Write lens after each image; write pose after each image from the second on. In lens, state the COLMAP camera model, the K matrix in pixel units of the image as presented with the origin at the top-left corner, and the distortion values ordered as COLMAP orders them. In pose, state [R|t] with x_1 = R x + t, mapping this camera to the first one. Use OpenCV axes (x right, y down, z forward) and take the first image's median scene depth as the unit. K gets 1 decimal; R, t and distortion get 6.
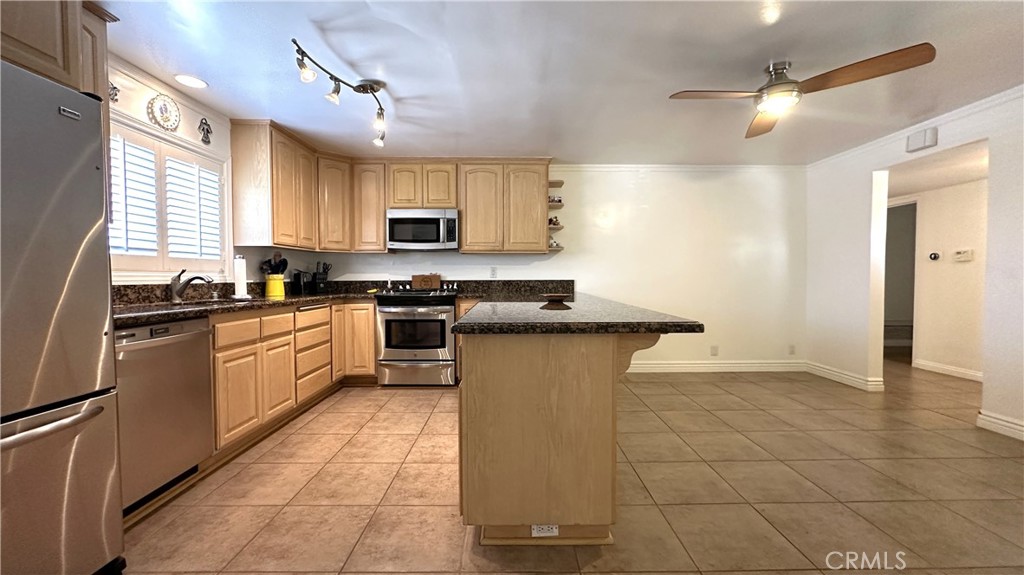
lens RADIAL K [[407.6, 0, 512.0], [0, 407.6, 287.5], [0, 0, 1]] dist [-0.003434, 0.000618]
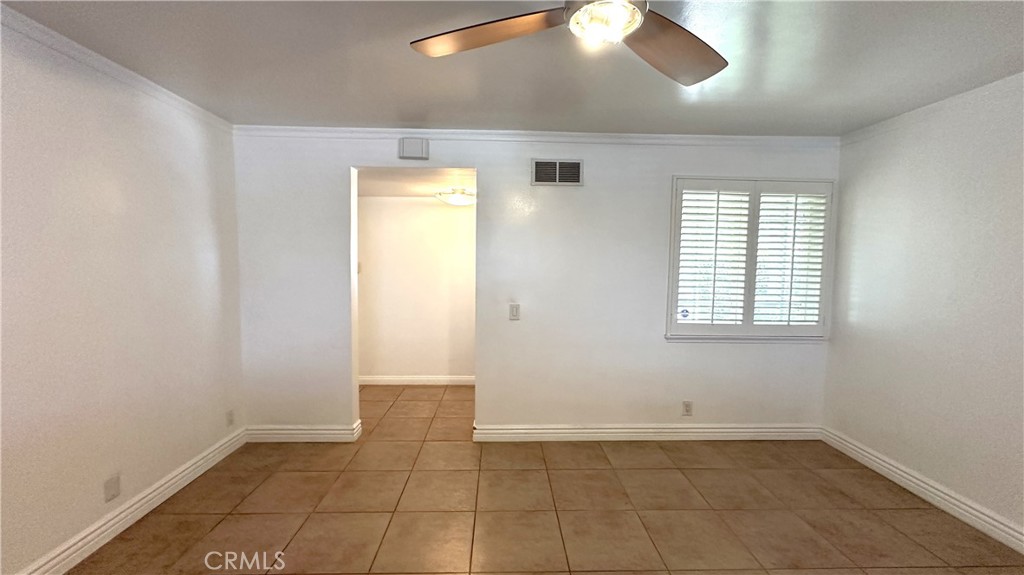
lens RADIAL K [[407.6, 0, 512.0], [0, 407.6, 287.5], [0, 0, 1]] dist [-0.003434, 0.000618]
pose [[-0.024997, -0.062608, 0.997725, 0.085926], [0.014123, 0.997915, 0.062974, -0.103087], [-0.999588, 0.015665, -0.024061, 0.749733]]
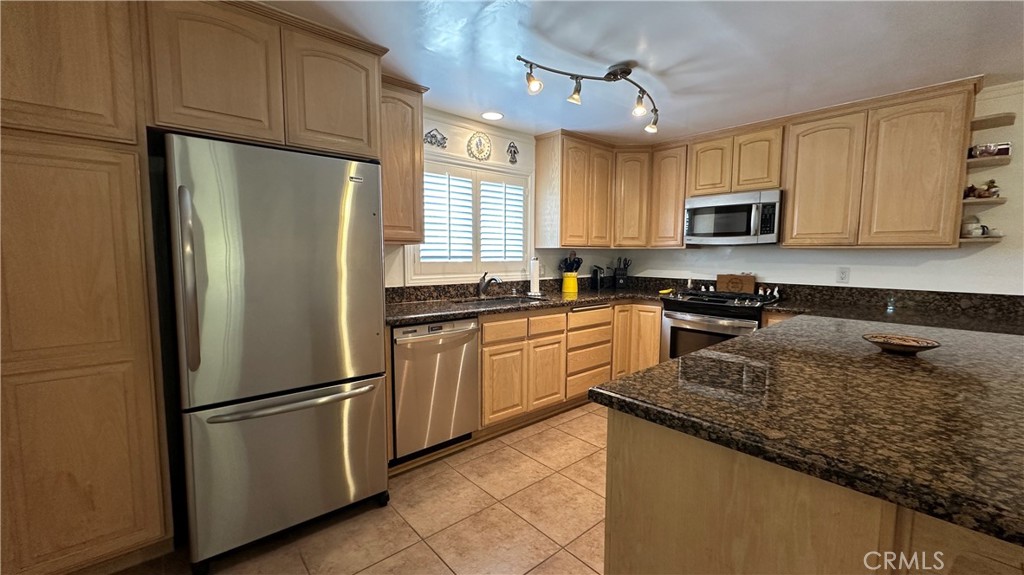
lens RADIAL K [[407.6, 0, 512.0], [0, 407.6, 287.5], [0, 0, 1]] dist [-0.003434, 0.000618]
pose [[0.654303, 0.068668, -0.753108, 0.135743], [-0.027487, 0.997370, 0.067058, -0.060356], [0.755733, -0.023176, 0.654470, 0.176134]]
